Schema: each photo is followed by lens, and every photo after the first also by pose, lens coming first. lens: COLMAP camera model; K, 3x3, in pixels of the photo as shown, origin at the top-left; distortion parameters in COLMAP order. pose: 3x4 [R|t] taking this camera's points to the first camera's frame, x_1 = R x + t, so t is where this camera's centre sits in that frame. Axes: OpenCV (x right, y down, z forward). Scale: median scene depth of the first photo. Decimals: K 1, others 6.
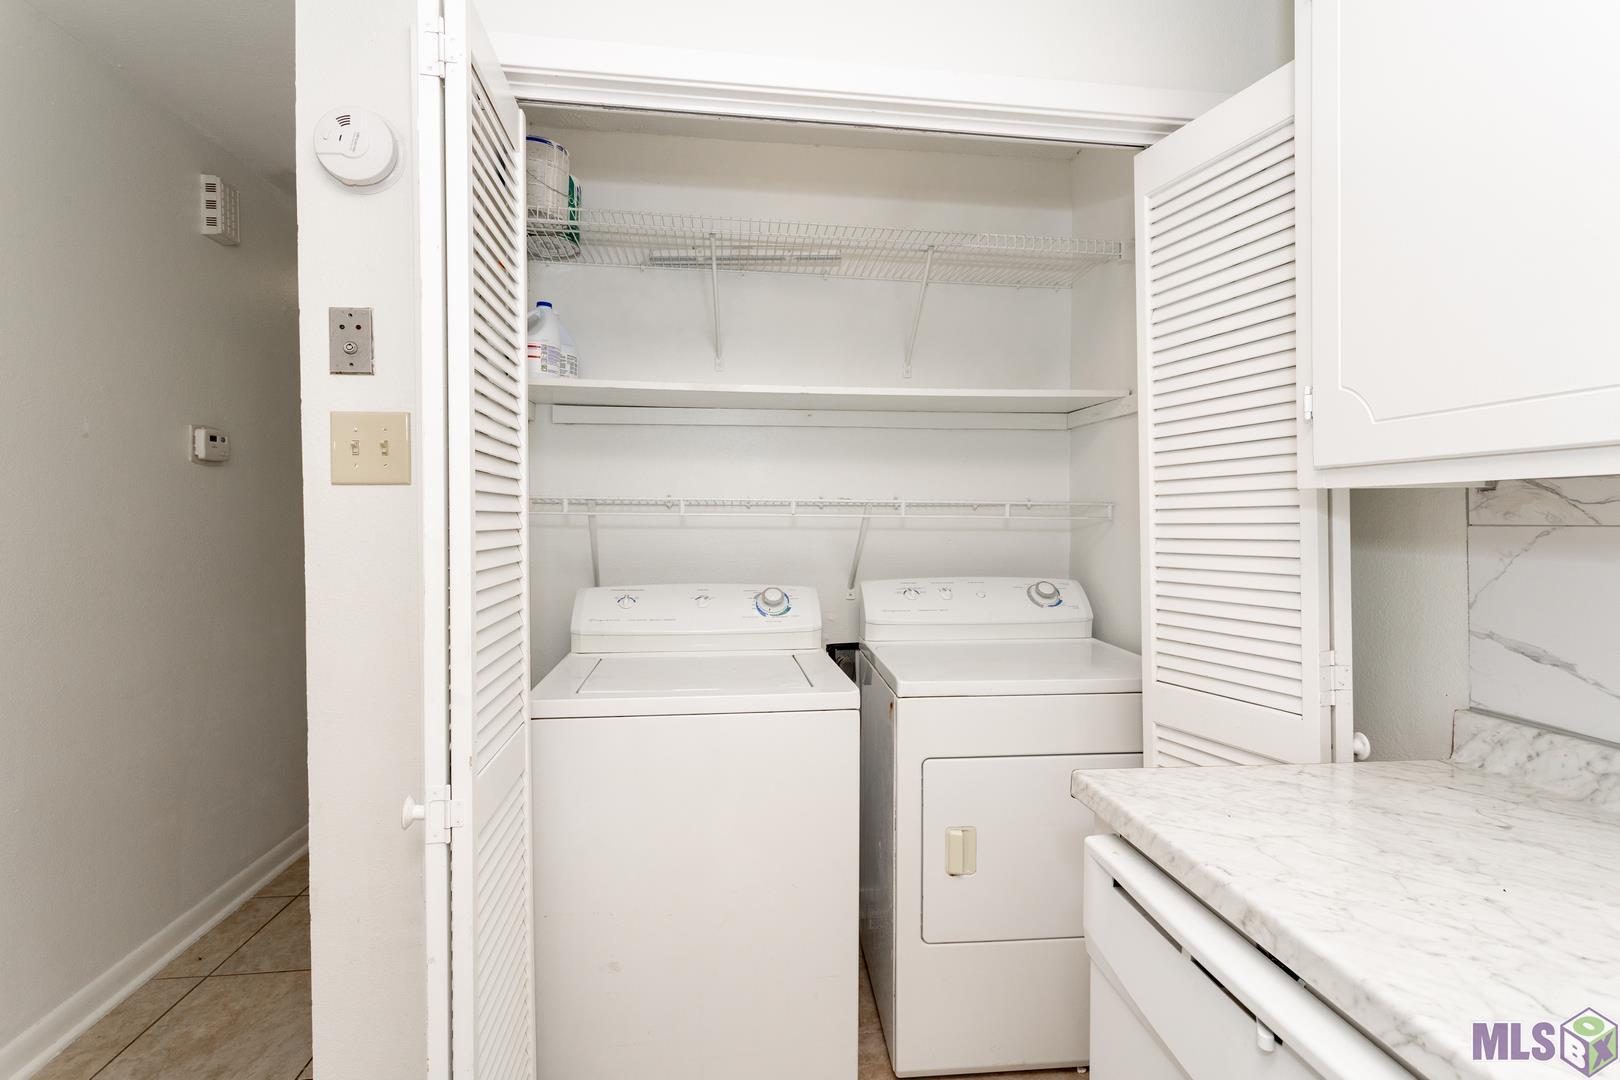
lens RADIAL K [[774.9, 0, 819.1], [0, 774.9, 522.9], [0, 0, 1]] dist [0.006783, -0.000860]
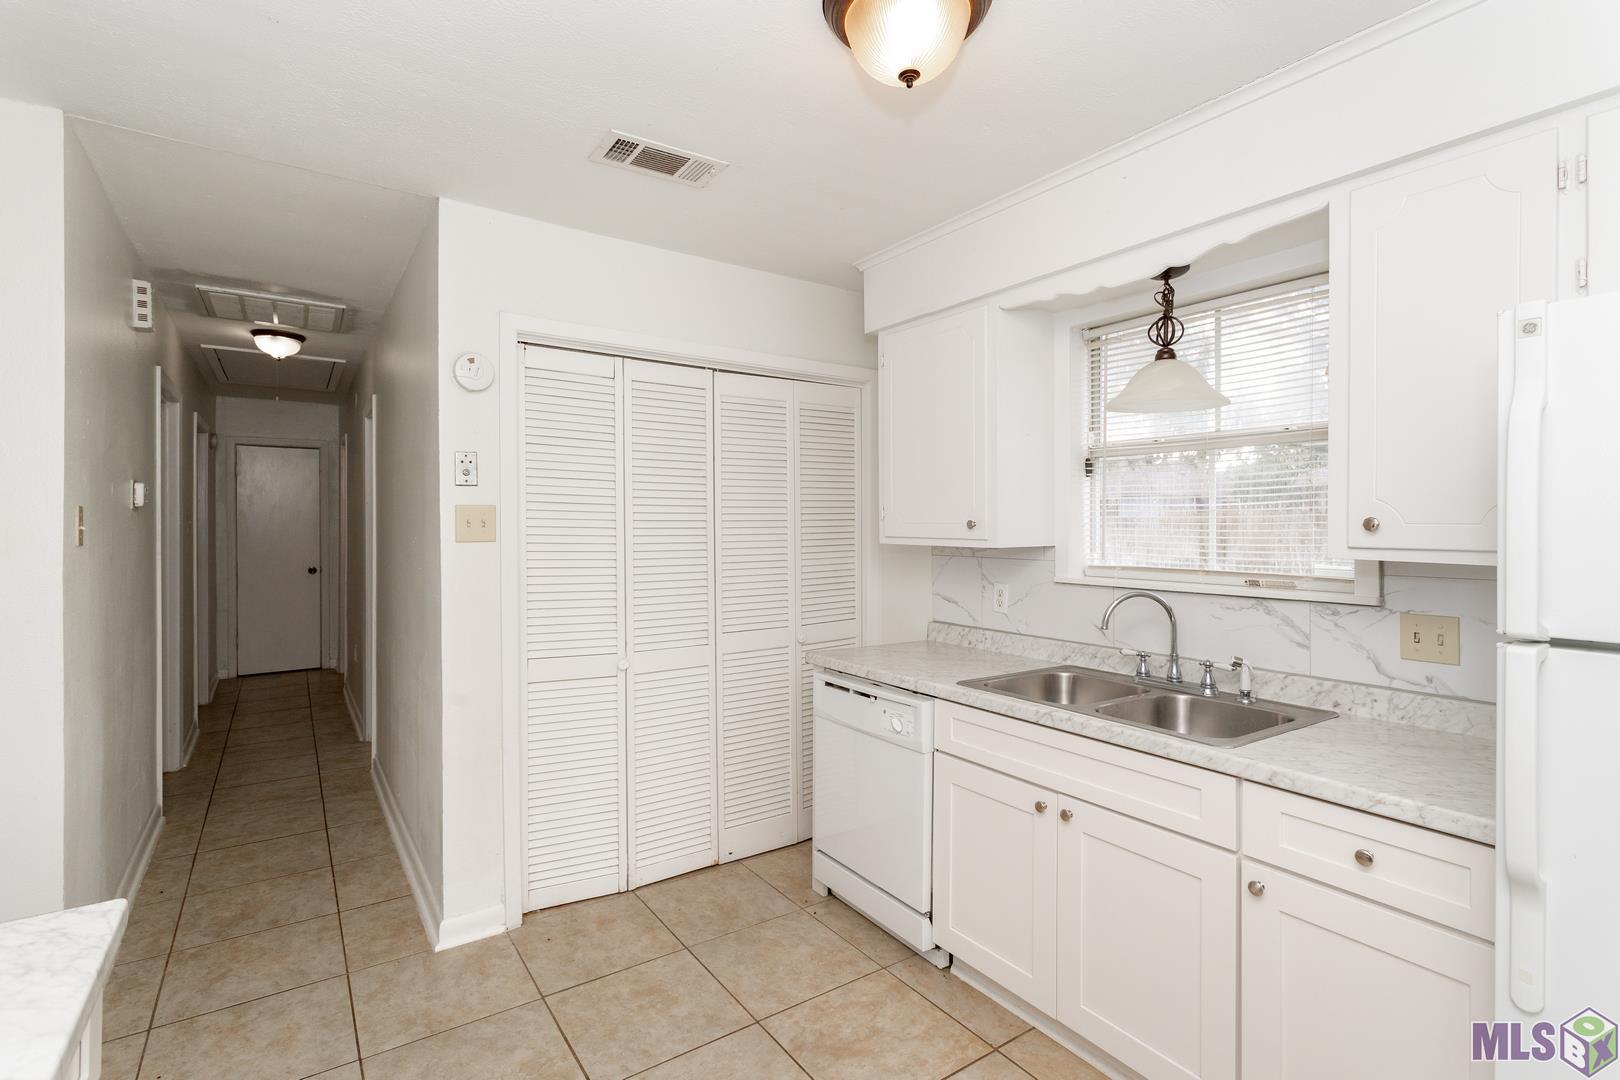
lens RADIAL K [[774.9, 0, 810.5], [0, 774.9, 531.5], [0, 0, 1]] dist [0.006783, -0.000860]
pose [[0.894725, -0.003509, 0.446603, -0.693356], [0.001102, 0.999983, 0.005649, -0.086014], [-0.446616, -0.004562, 0.894714, -1.123511]]
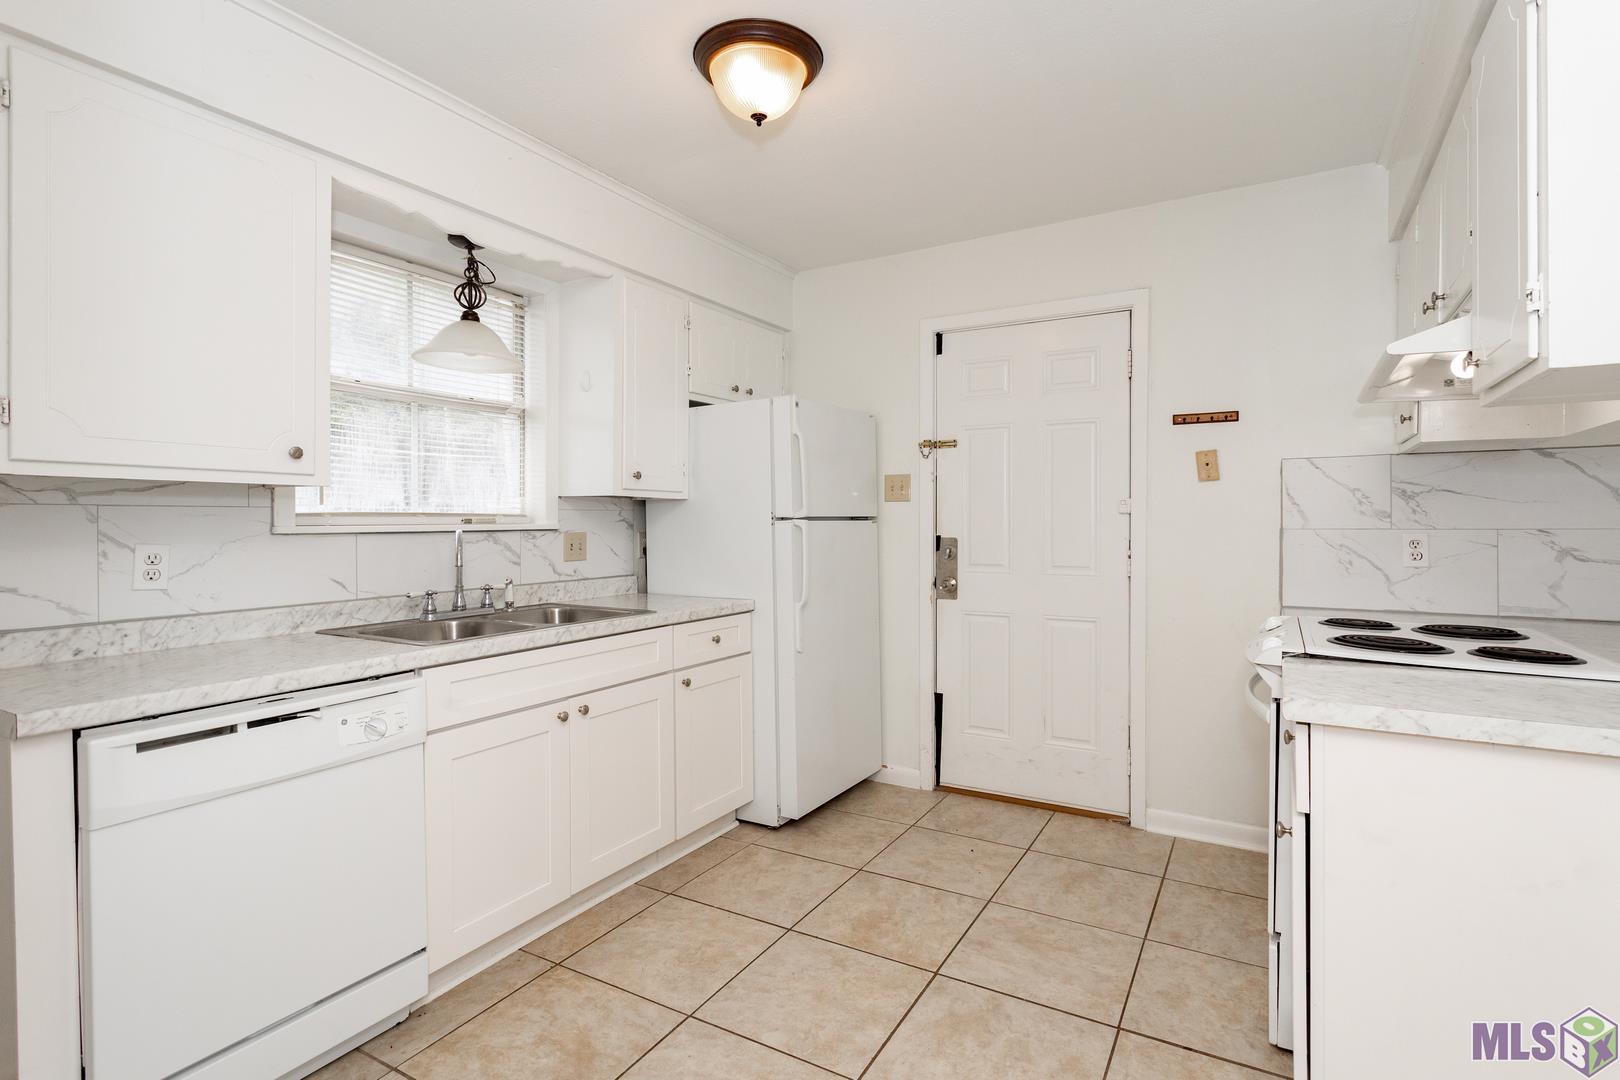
lens RADIAL K [[774.9, 0, 839.1], [0, 774.9, 529.7], [0, 0, 1]] dist [0.006783, -0.000860]
pose [[-0.800499, -0.006280, 0.599301, -1.096122], [0.003786, 0.999872, 0.015534, 0.030301], [-0.599322, 0.014704, -0.800373, 0.994268]]
